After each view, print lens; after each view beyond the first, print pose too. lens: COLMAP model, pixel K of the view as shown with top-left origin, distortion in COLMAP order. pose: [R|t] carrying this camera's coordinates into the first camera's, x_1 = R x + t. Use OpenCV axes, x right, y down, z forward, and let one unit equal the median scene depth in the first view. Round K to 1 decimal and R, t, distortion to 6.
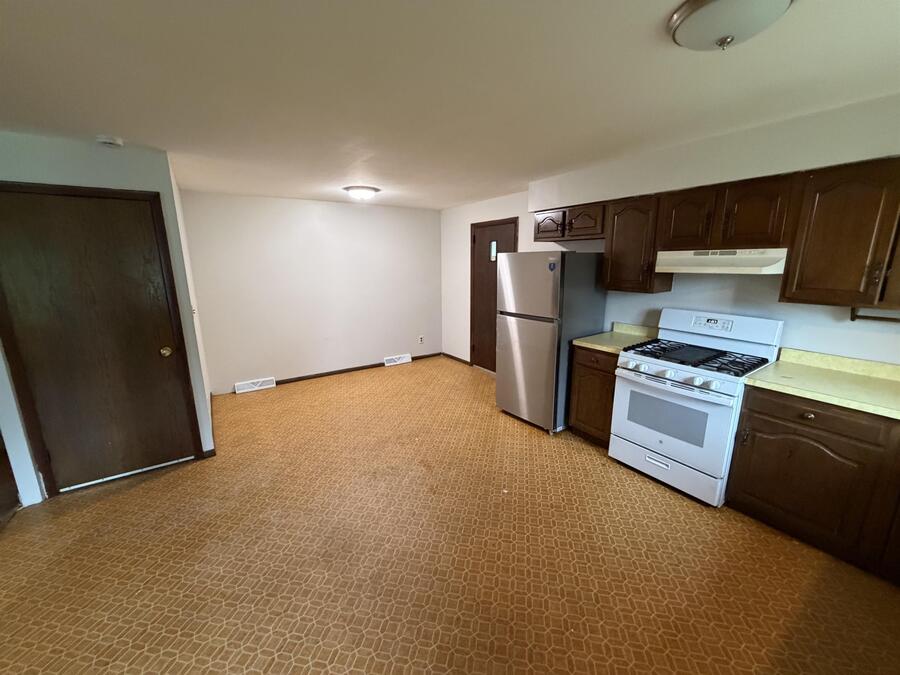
lens RADIAL K [[359.5, 0, 450.0], [0, 359.5, 338.5], [0, 0, 1]] dist [-0.001249, -0.000131]
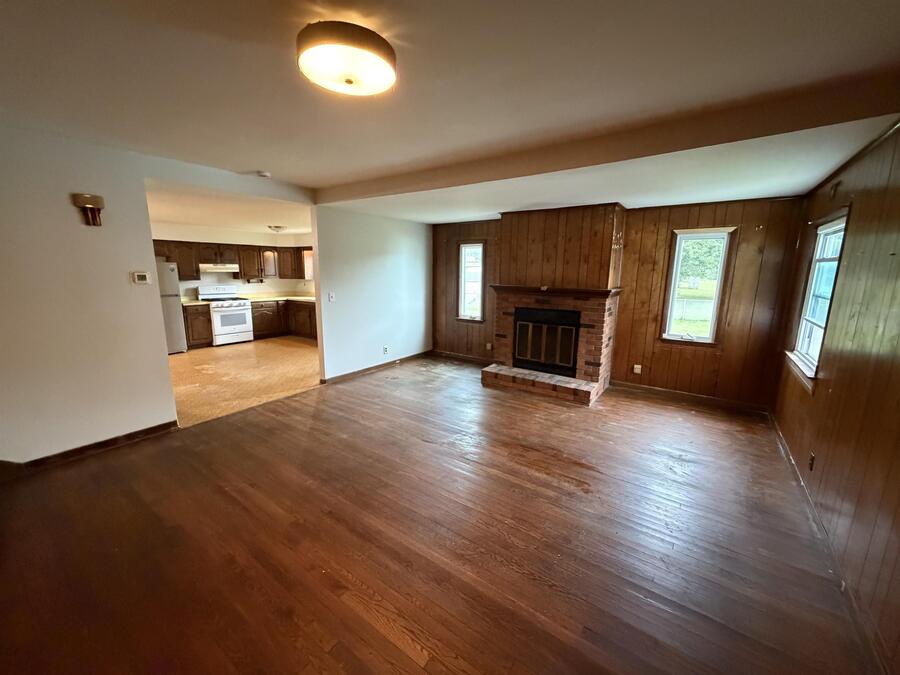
lens RADIAL K [[359.5, 0, 451.3], [0, 359.5, 336.6], [0, 0, 1]] dist [-0.001249, -0.000131]
pose [[-0.358706, -0.168585, 0.918101, -2.660721], [0.192027, 0.949192, 0.249320, -0.041660], [-0.913485, 0.265732, -0.308108, 0.287278]]
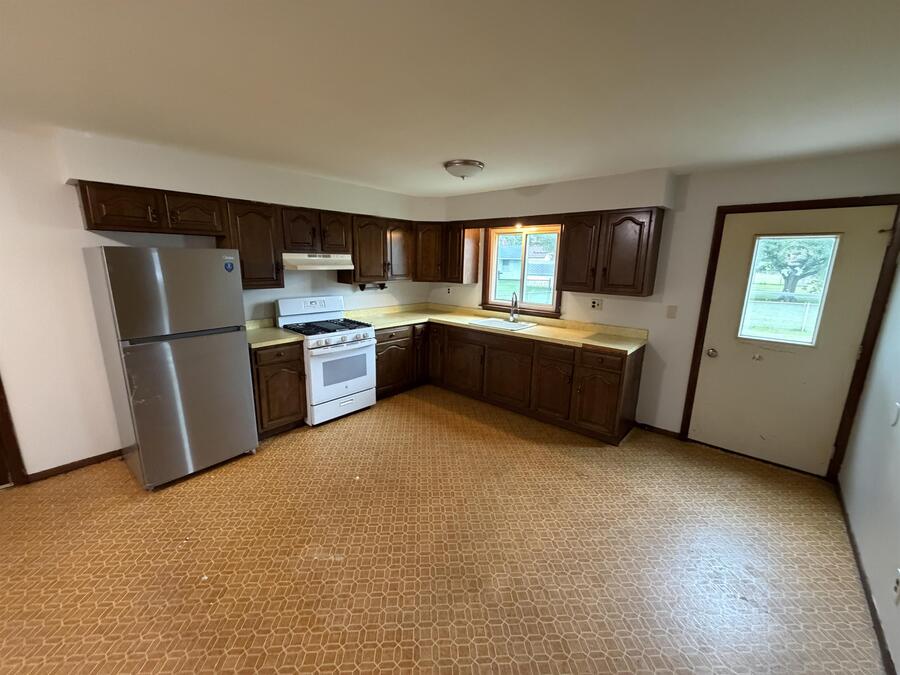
lens RADIAL K [[359.5, 0, 447.0], [0, 359.5, 335.3], [0, 0, 1]] dist [-0.001249, -0.000131]
pose [[-0.248239, -0.194842, 0.948901, -0.798284], [0.197796, 0.948730, 0.246552, -0.175289], [-0.948290, 0.248893, -0.196973, 0.815708]]
